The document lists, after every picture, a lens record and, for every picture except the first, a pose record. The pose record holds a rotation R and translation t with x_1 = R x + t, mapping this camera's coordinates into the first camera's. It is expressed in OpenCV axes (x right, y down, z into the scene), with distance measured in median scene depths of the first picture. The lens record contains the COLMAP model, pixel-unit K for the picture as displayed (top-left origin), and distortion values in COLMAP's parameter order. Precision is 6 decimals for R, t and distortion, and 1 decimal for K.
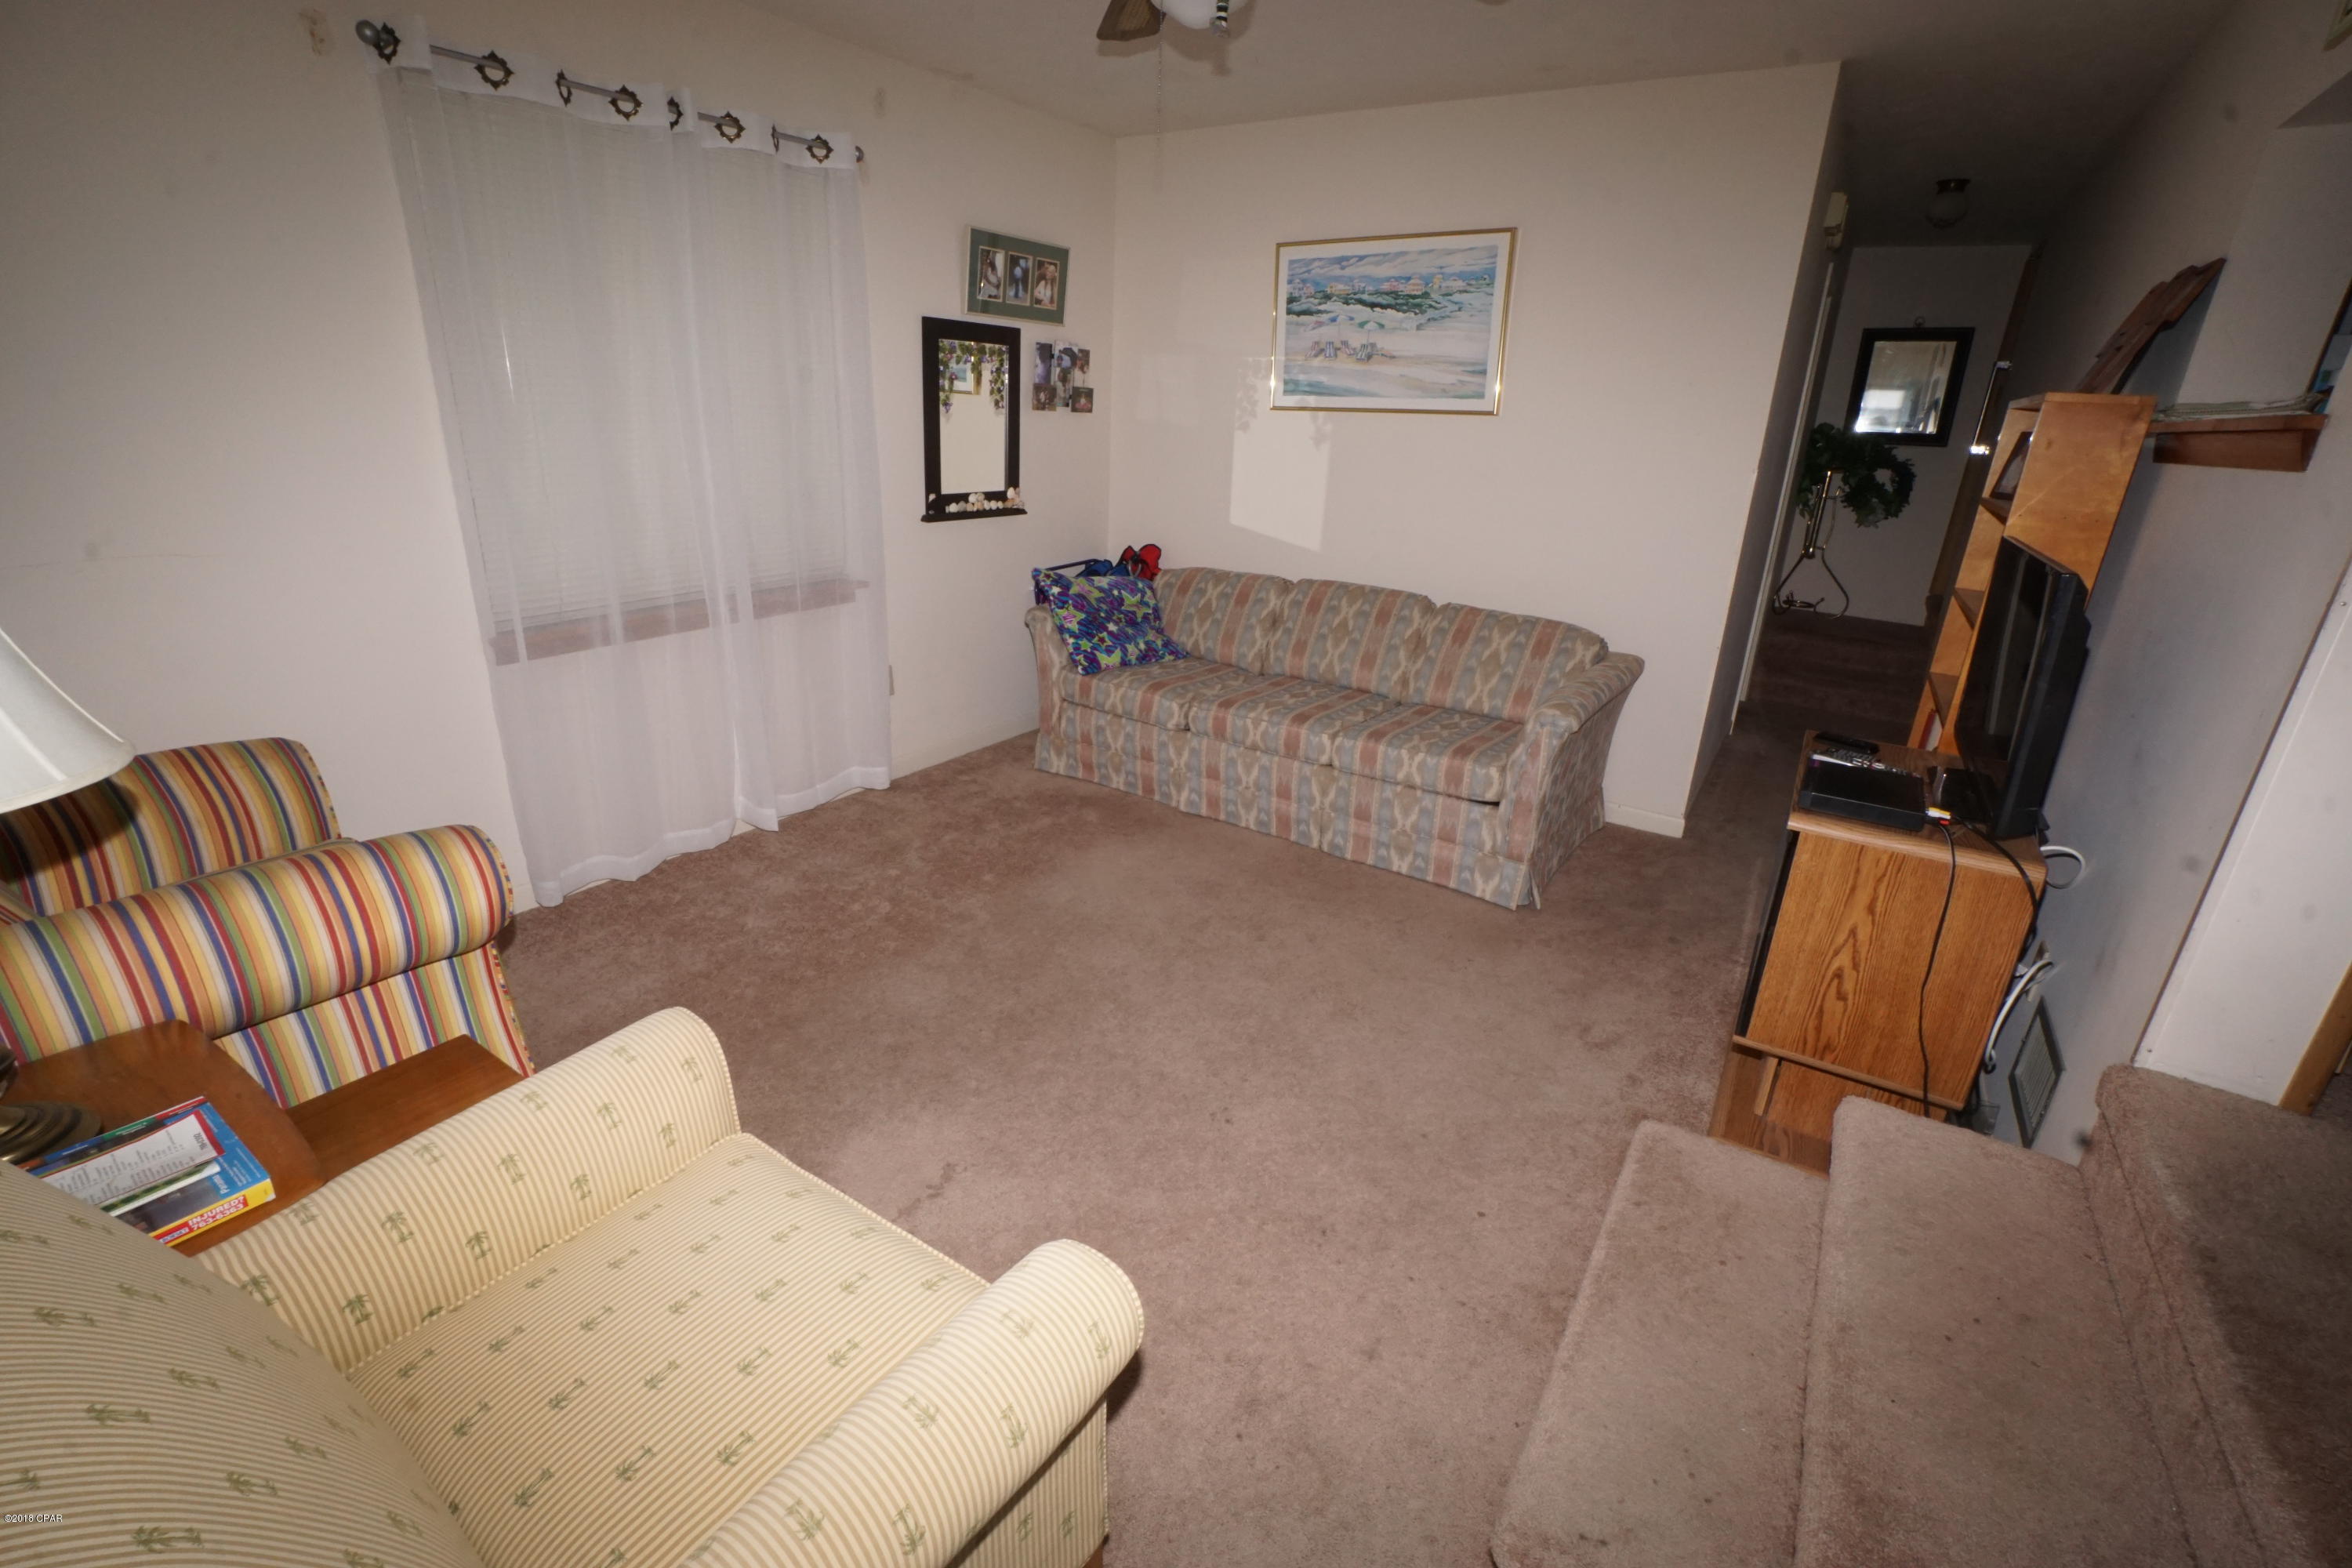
lens RADIAL K [[1038.5, 0, 1165.8], [0, 1038.5, 781.7], [0, 0, 1]] dist [-0.066480, 0.024779]
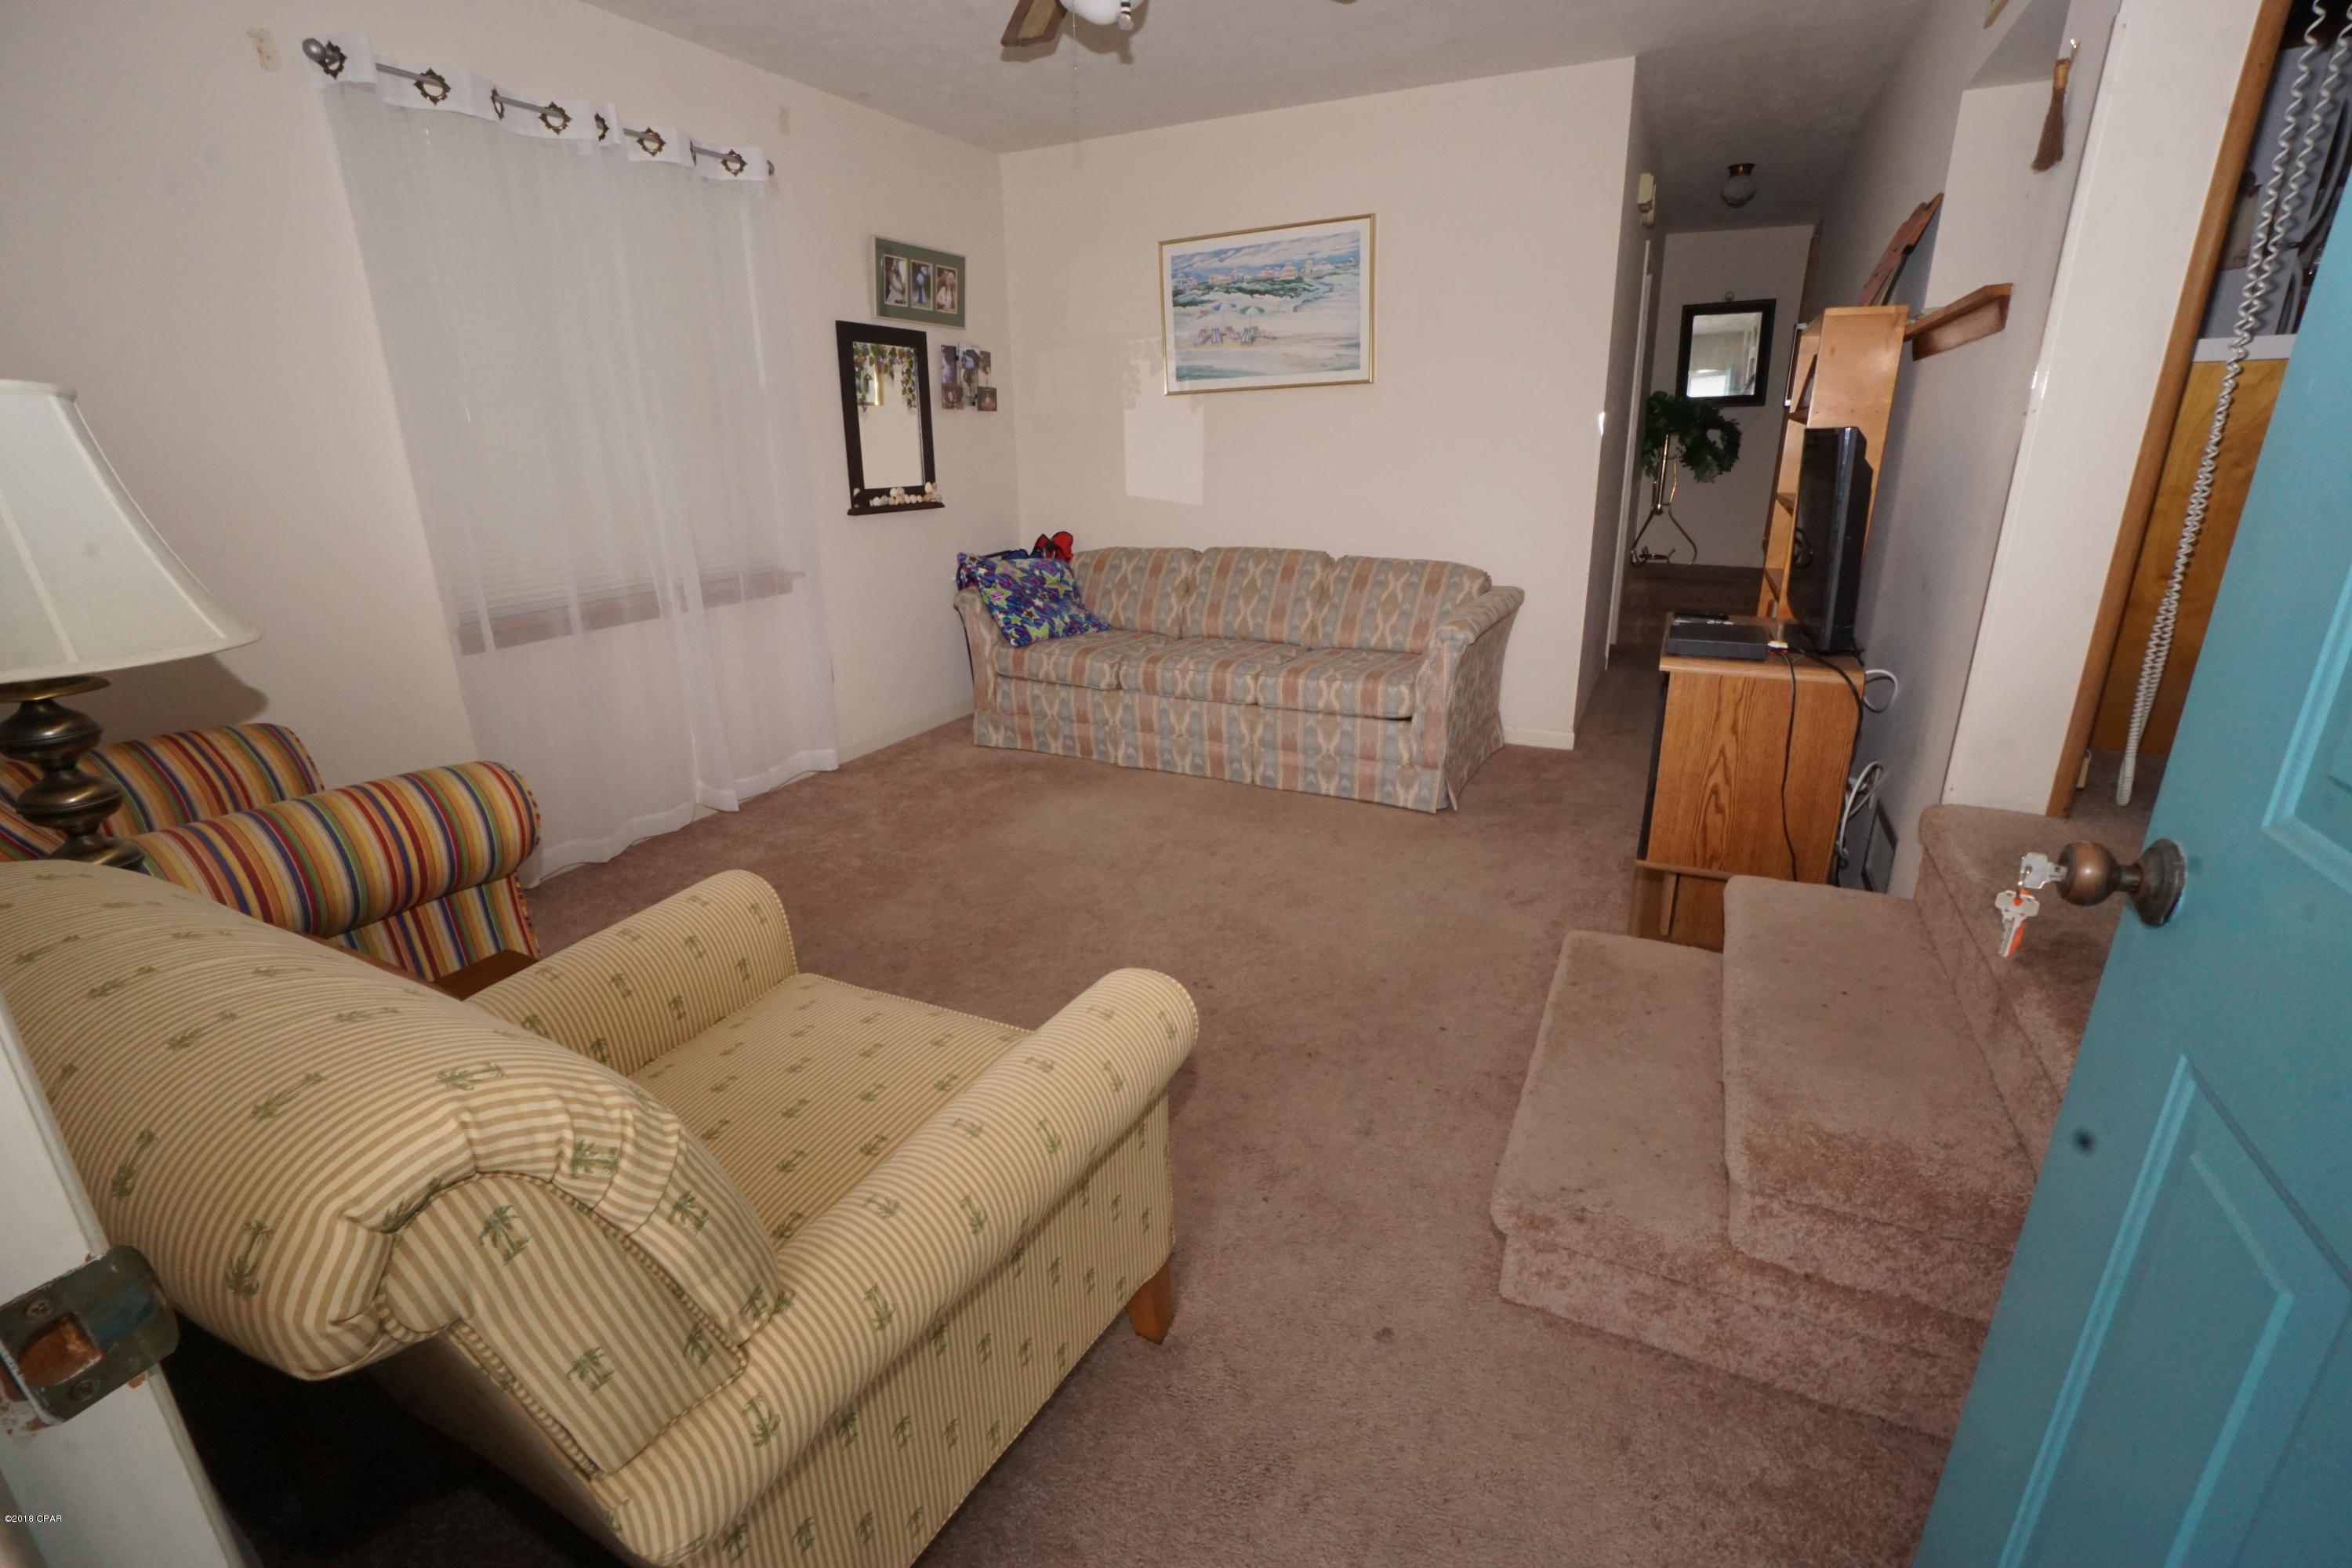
lens RADIAL K [[1038.5, 0, 1165.8], [0, 1038.5, 781.7], [0, 0, 1]] dist [-0.066480, 0.024779]
pose [[0.991208, -0.090165, 0.096837, -0.042513], [0.093222, 0.995265, -0.027513, 0.077562], [-0.093898, 0.036299, 0.994920, -0.063170]]
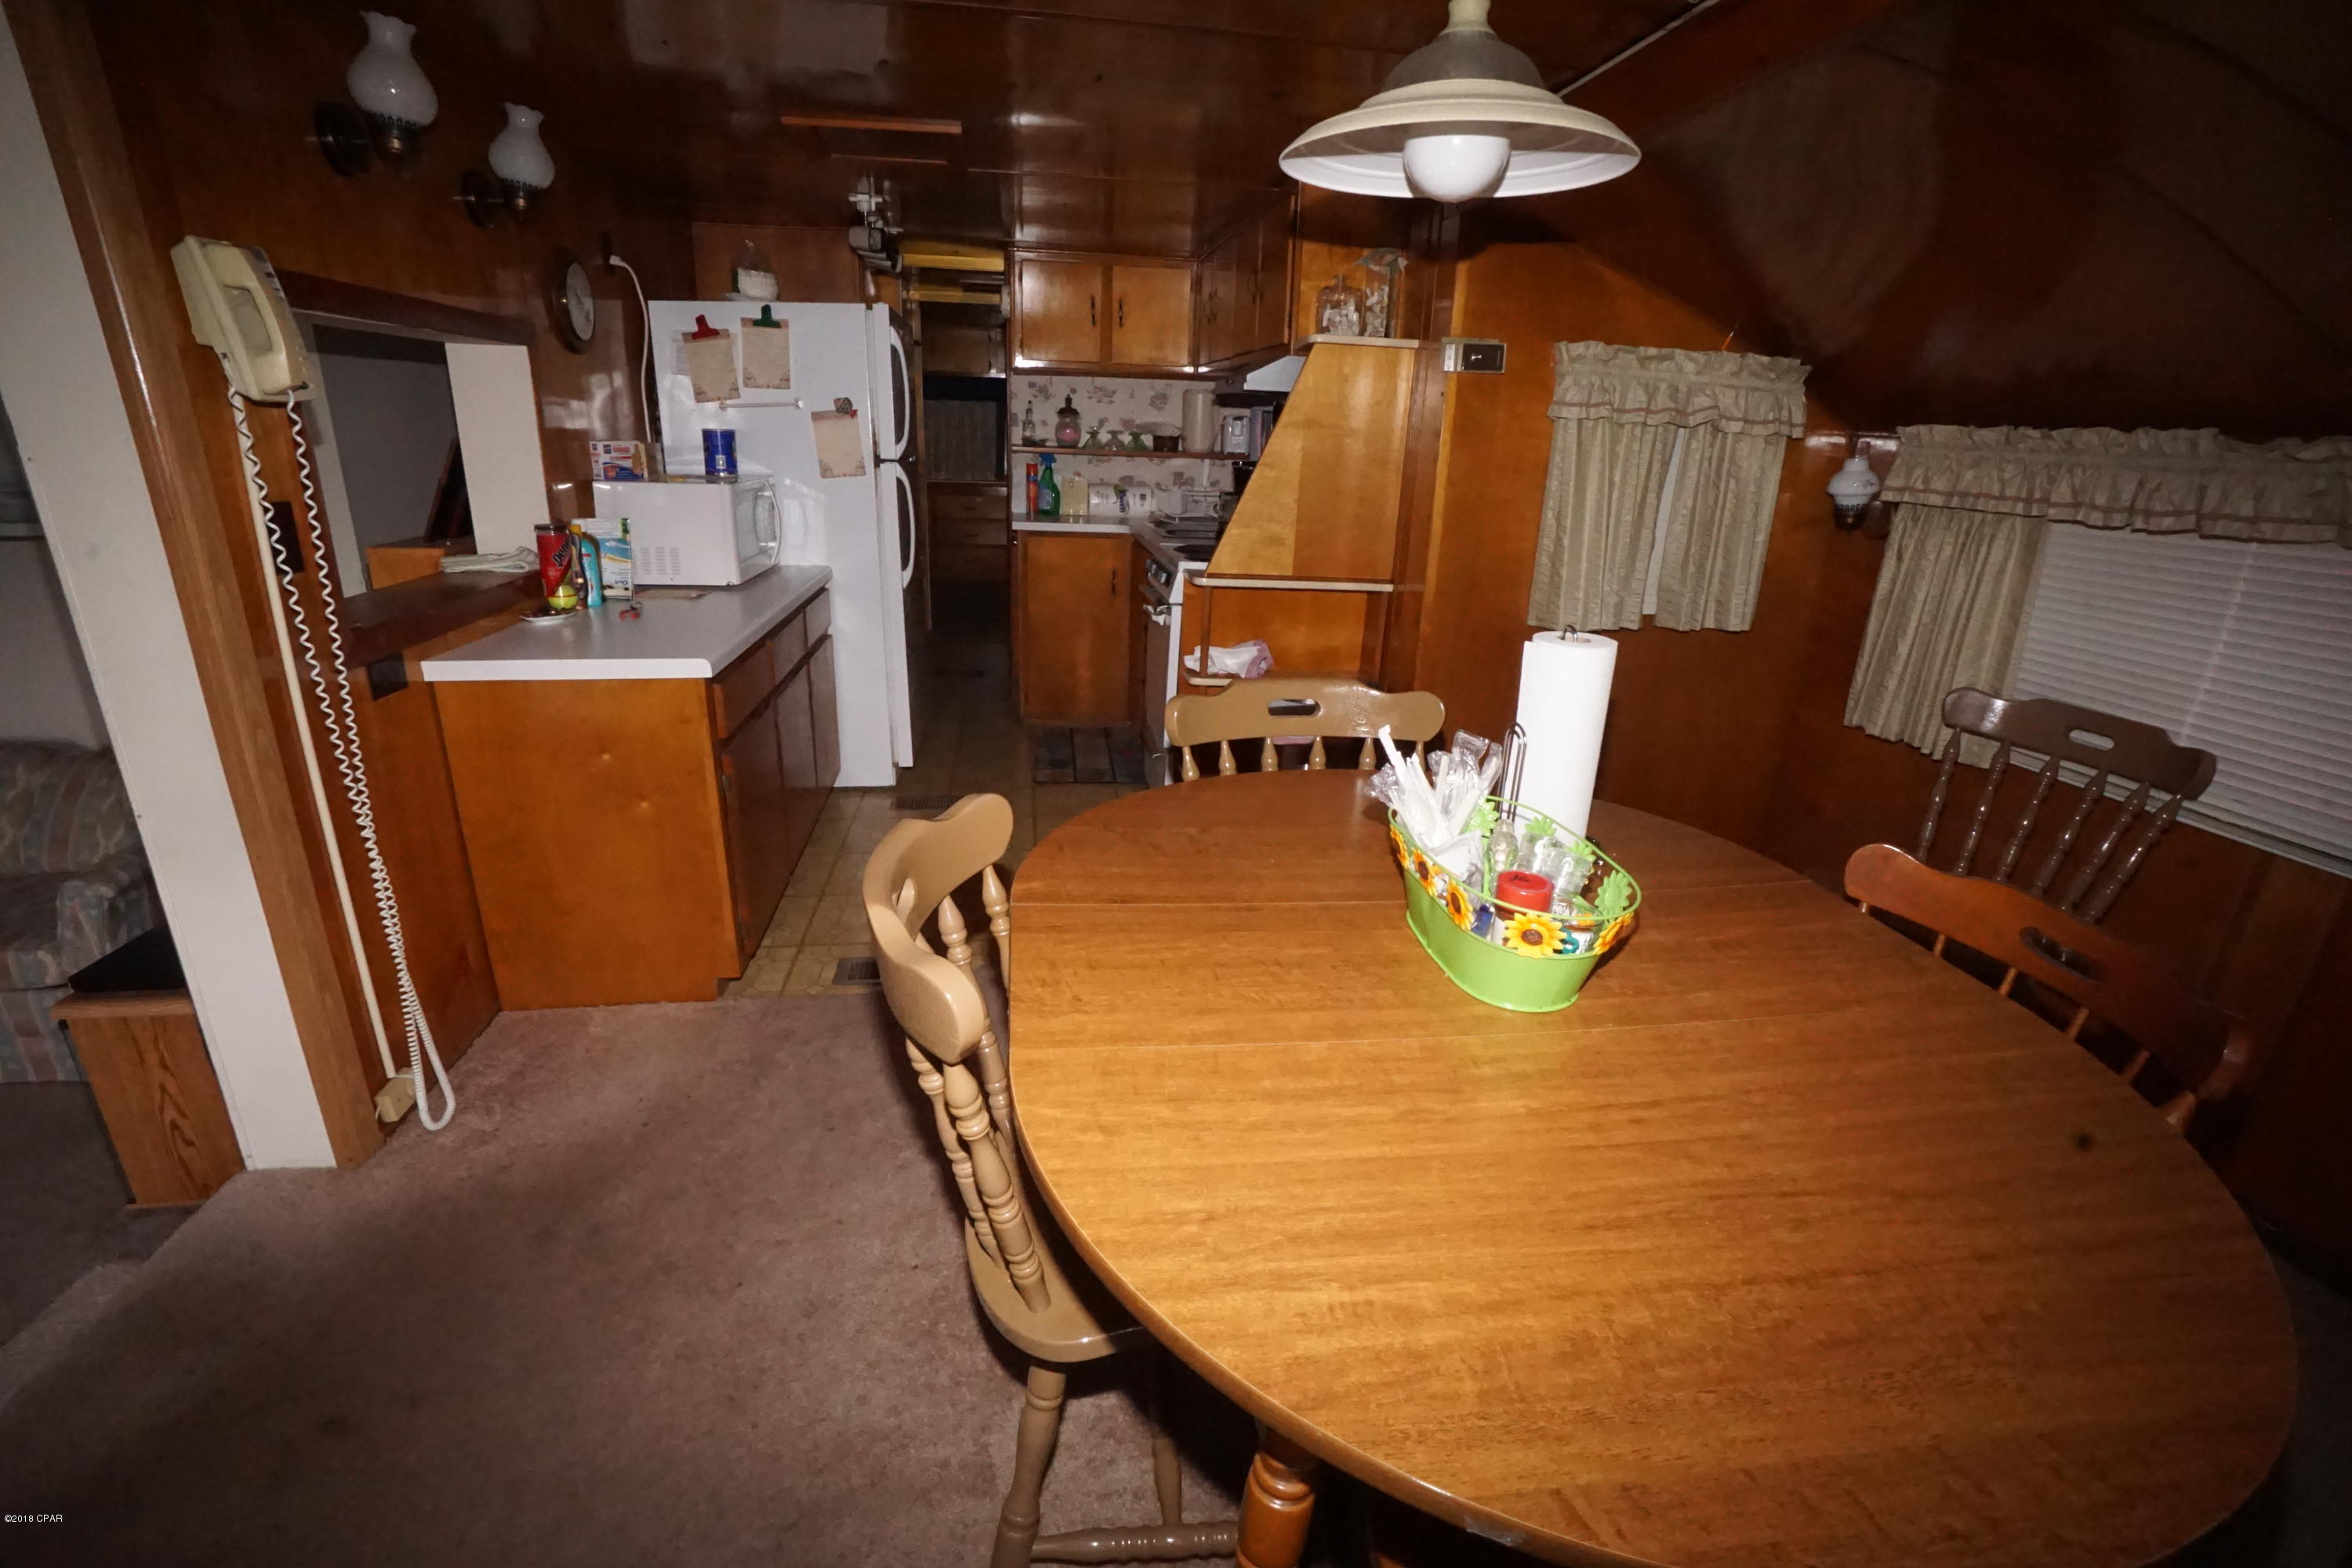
lens RADIAL K [[1038.5, 0, 1165.8], [0, 1038.5, 781.7], [0, 0, 1]] dist [-0.066480, 0.024779]
pose [[0.753301, -0.230349, 0.616017, 0.454310], [0.222469, 0.970690, 0.090925, -0.014328], [-0.618906, 0.068551, 0.782468, -0.261438]]
